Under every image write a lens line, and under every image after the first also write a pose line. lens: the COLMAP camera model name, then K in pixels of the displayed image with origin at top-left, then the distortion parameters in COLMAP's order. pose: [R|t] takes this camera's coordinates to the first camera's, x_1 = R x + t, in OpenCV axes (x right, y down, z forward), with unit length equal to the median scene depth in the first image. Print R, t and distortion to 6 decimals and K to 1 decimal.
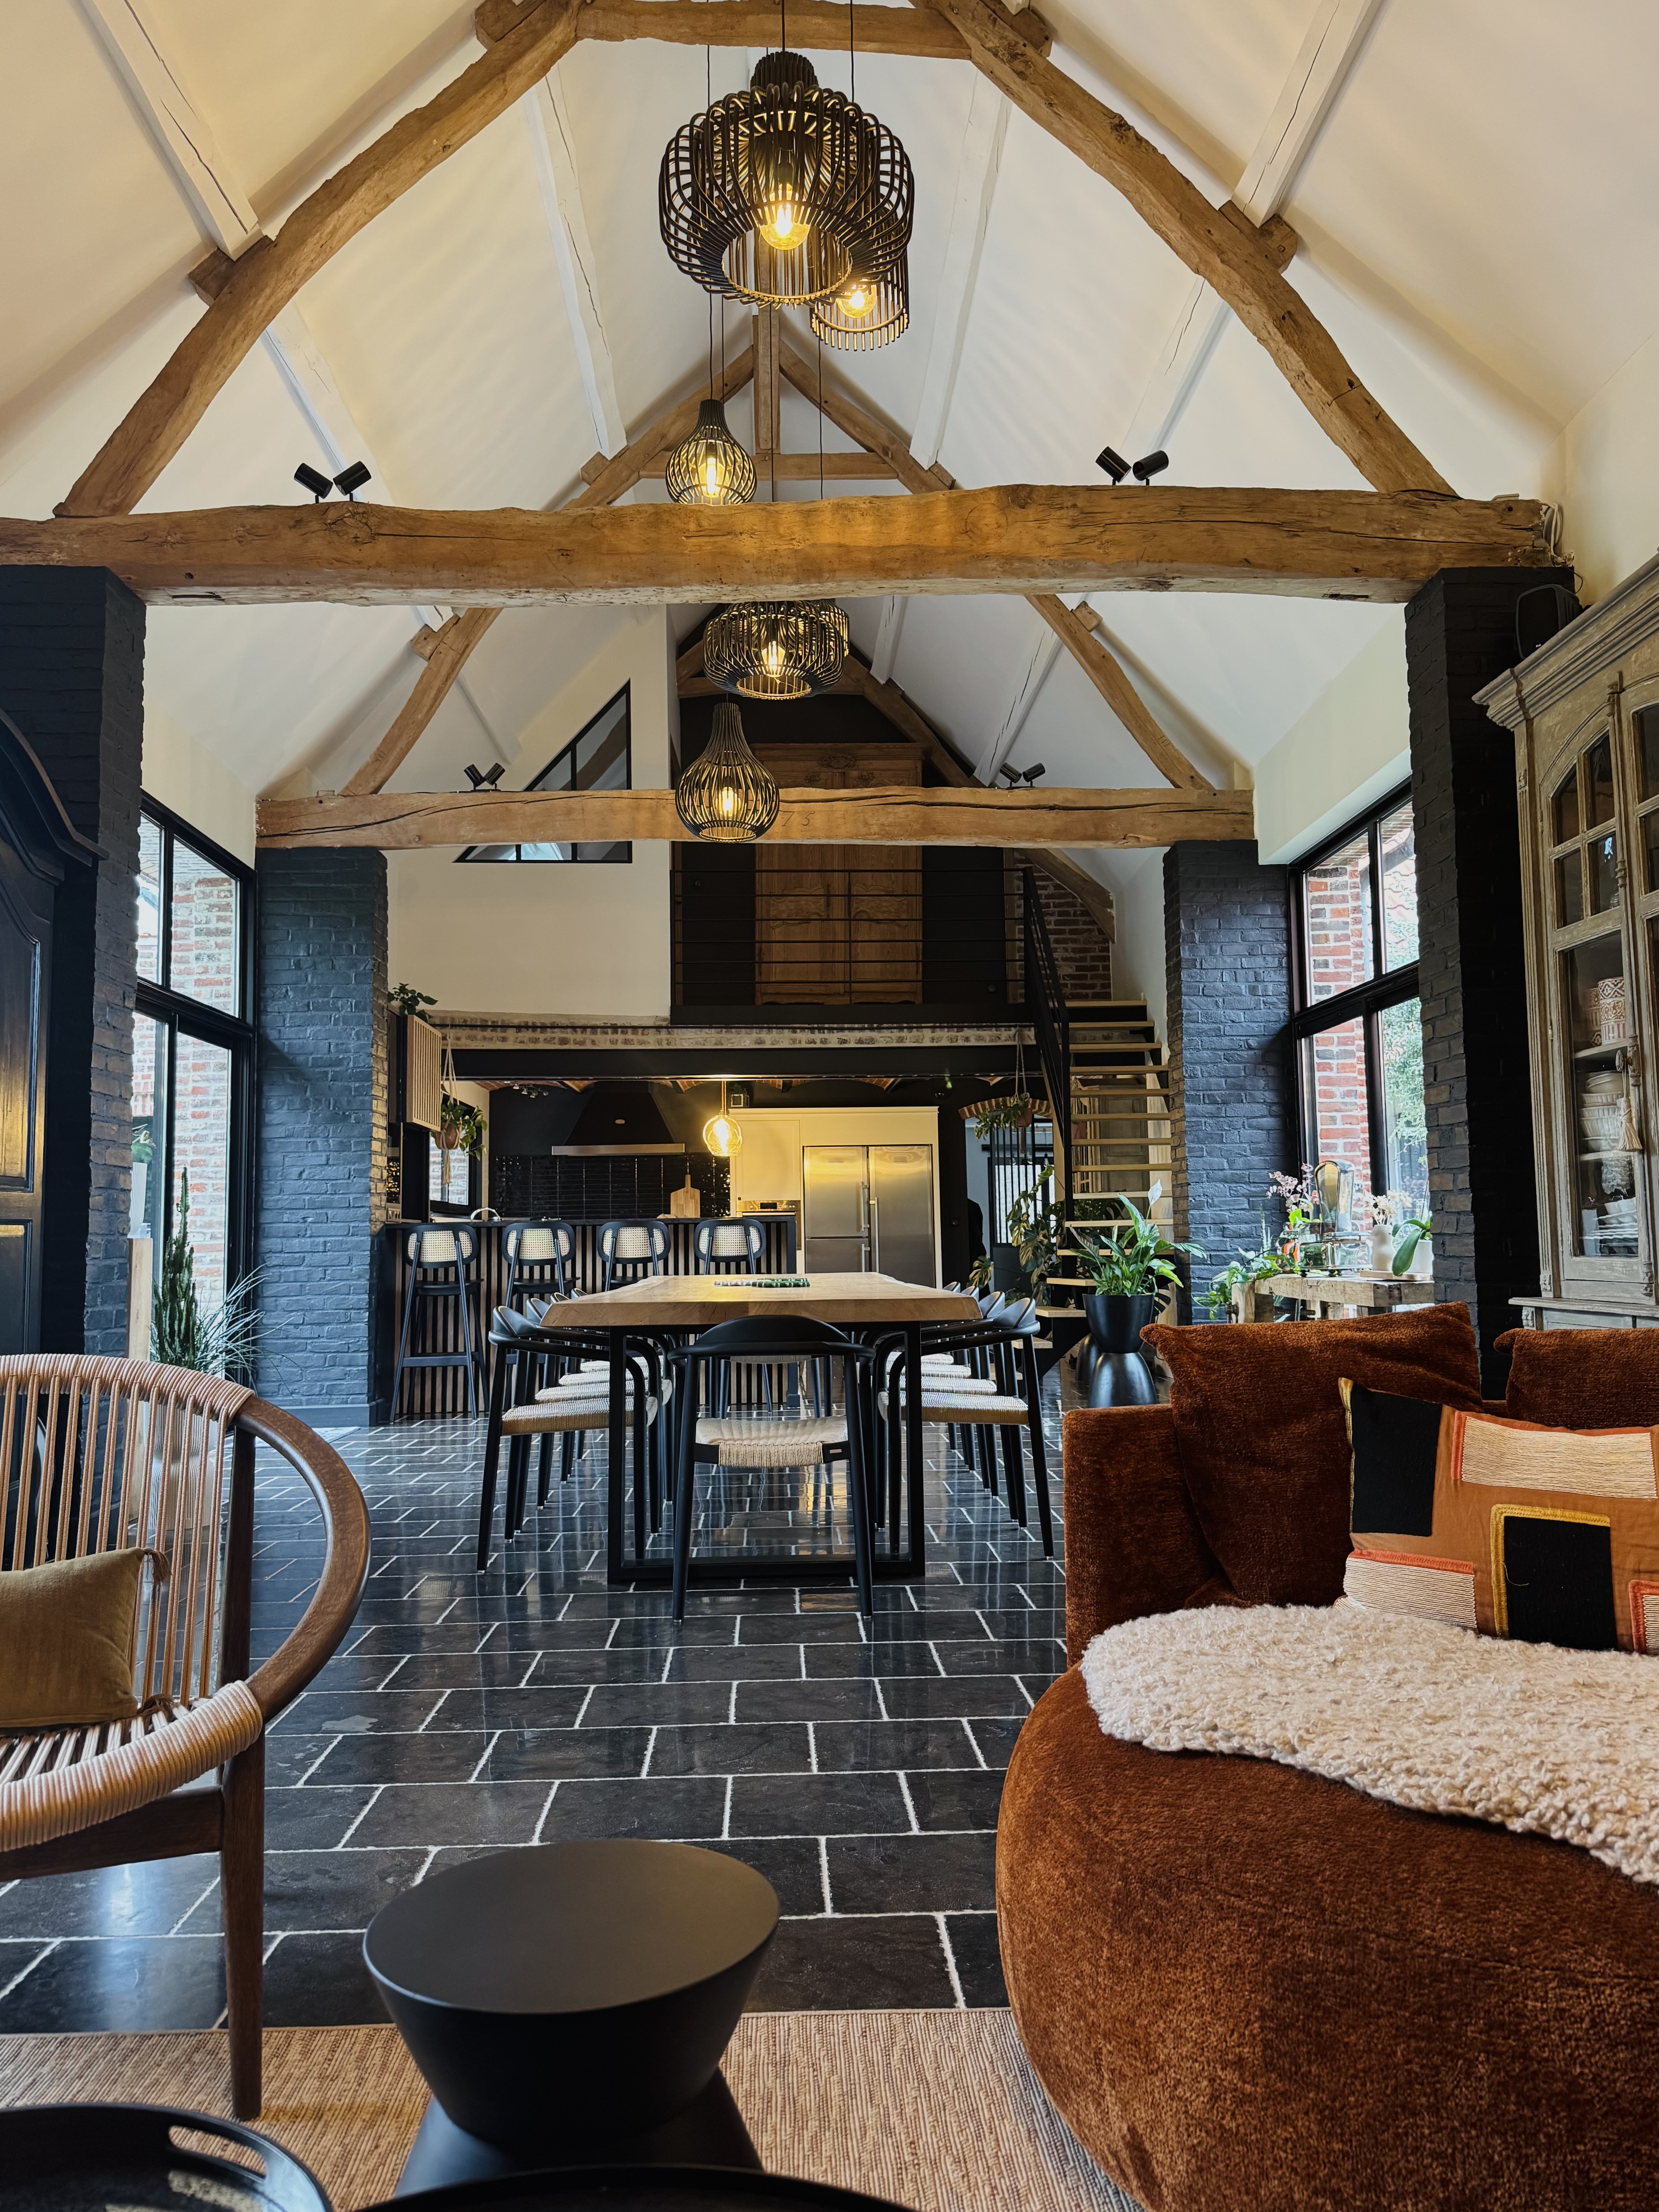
lens RADIAL K [[1567.3, 0, 823.0], [0, 1567.3, 1099.6], [0, 0, 1]] dist [0.023627, -0.034684]
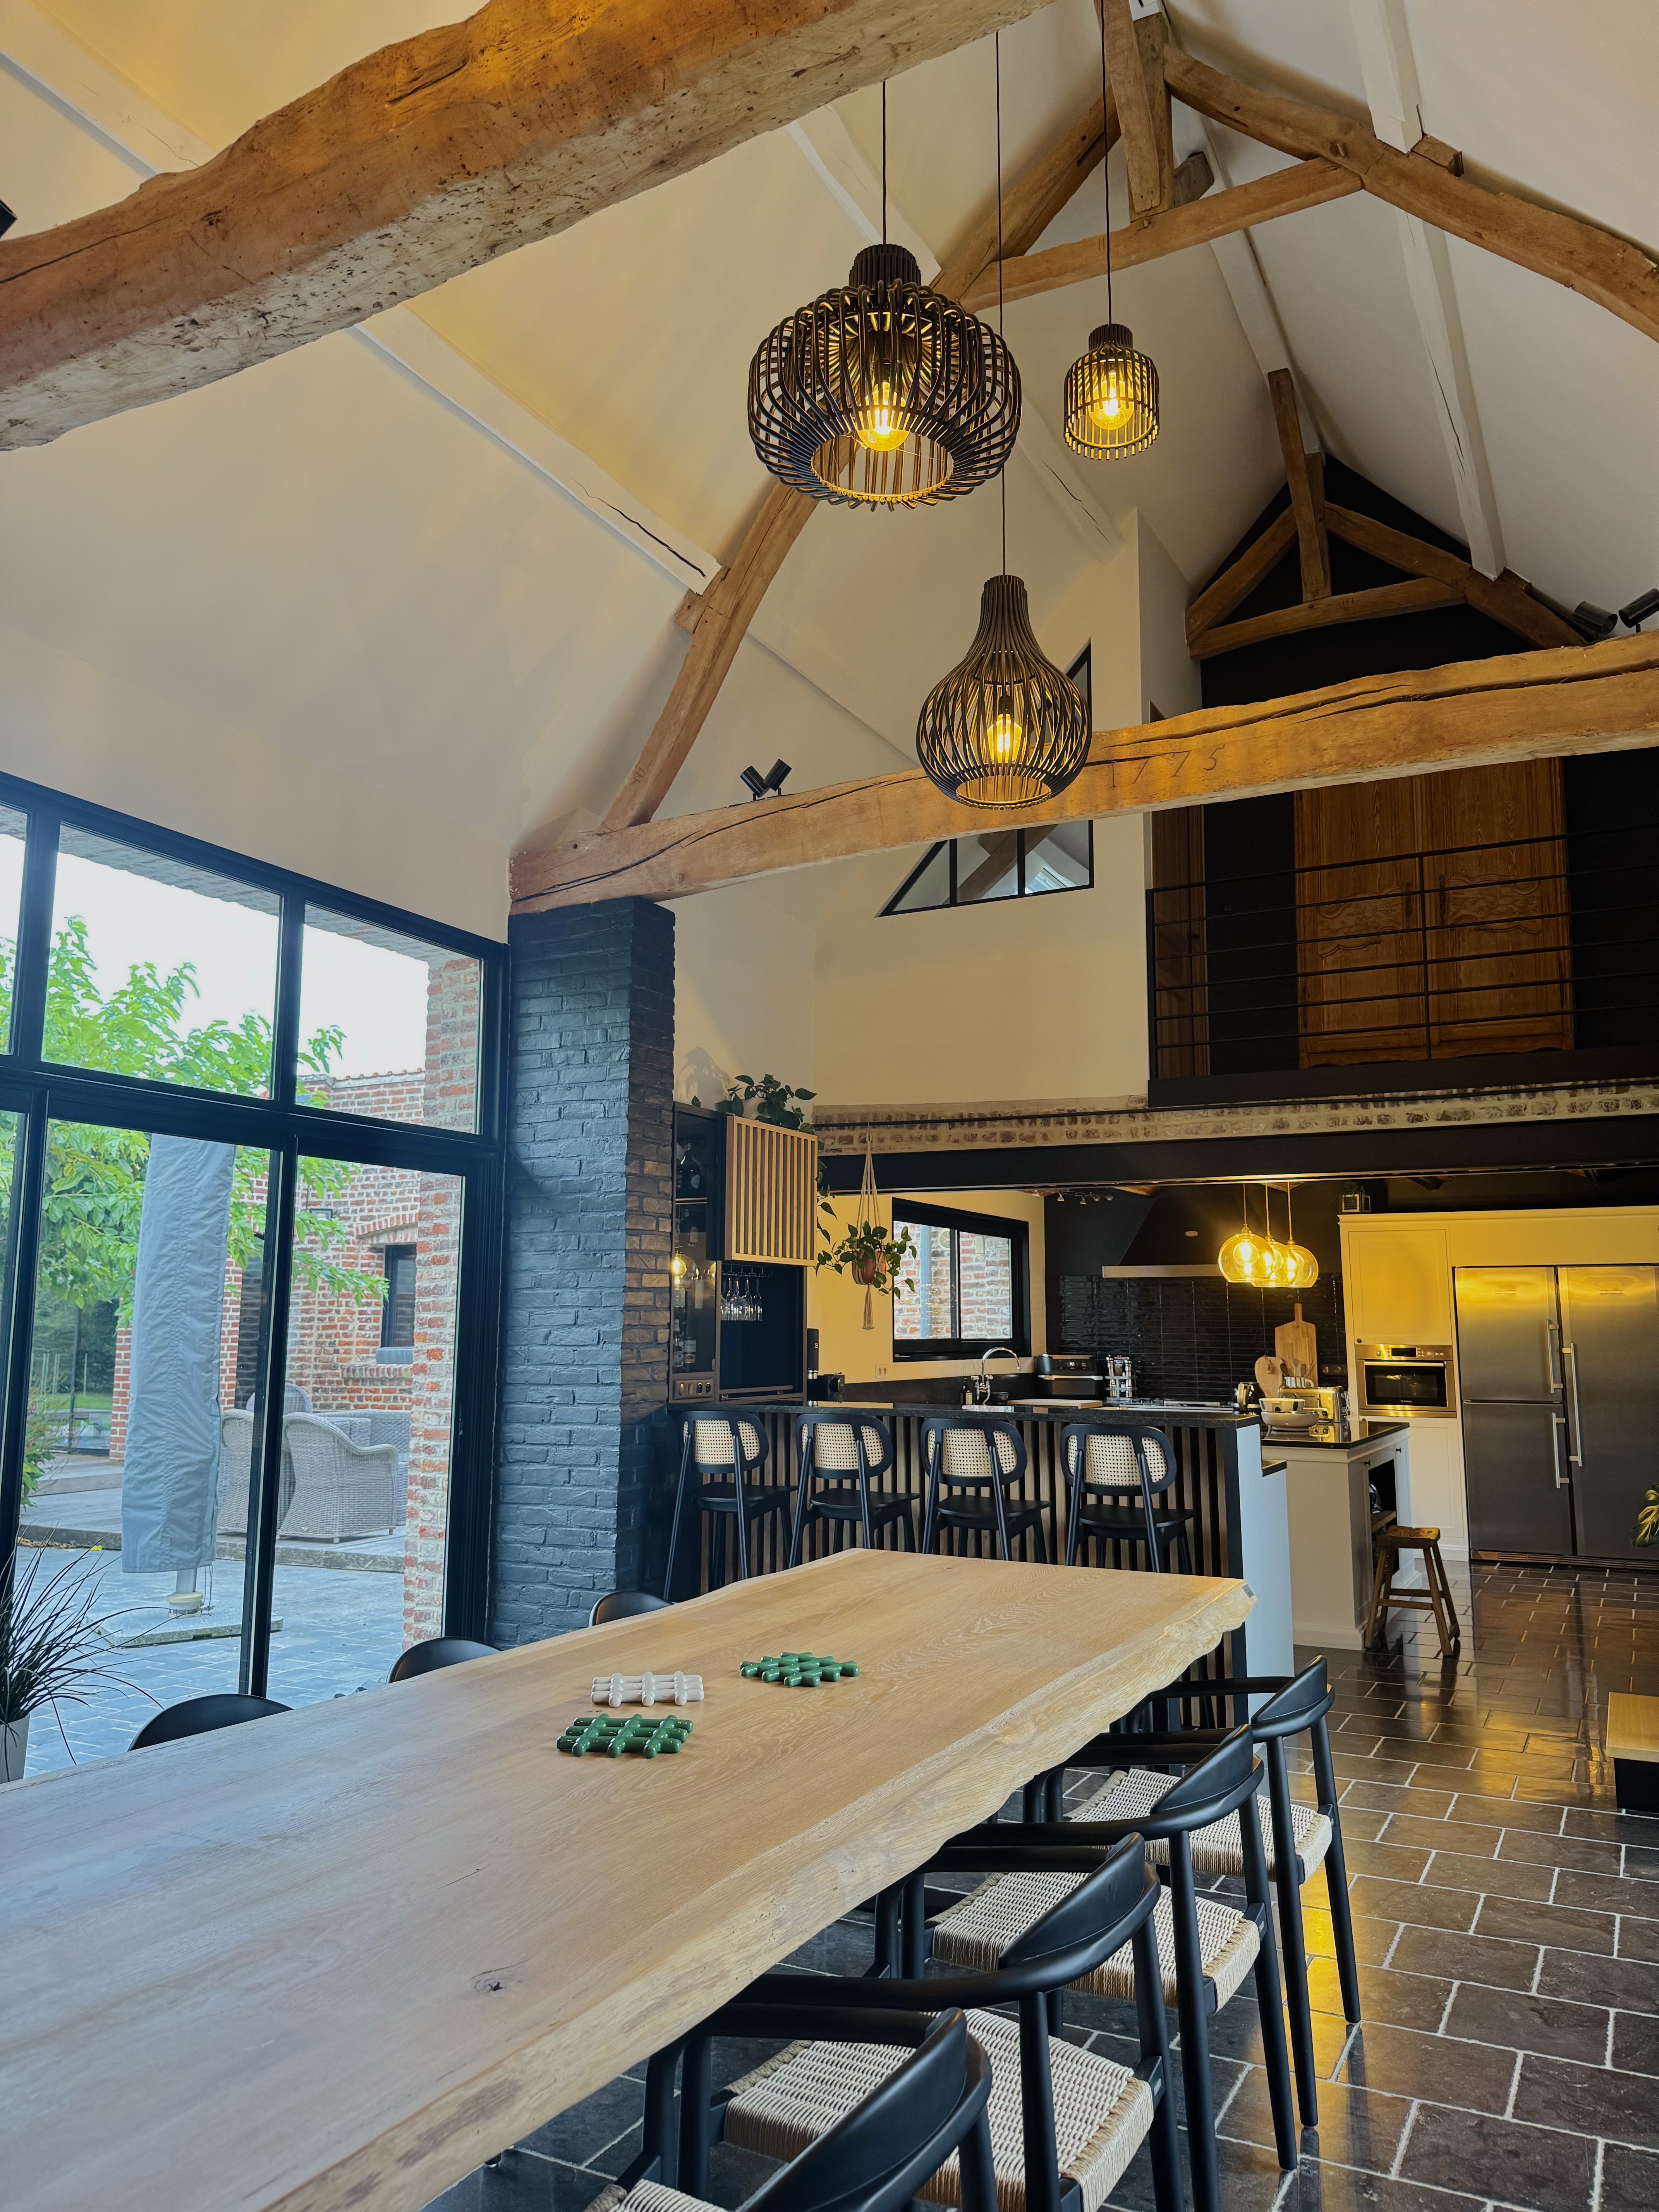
lens RADIAL K [[1541.3, 0, 820.8], [0, 1541.3, 1112.2], [0, 0, 1]] dist [0.075884, 0.001764]
pose [[0.860140, -0.053328, -0.507263, 0.126332], [0.030686, 0.998128, -0.052899, -0.013519], [0.509135, 0.029935, 0.860166, 0.333903]]
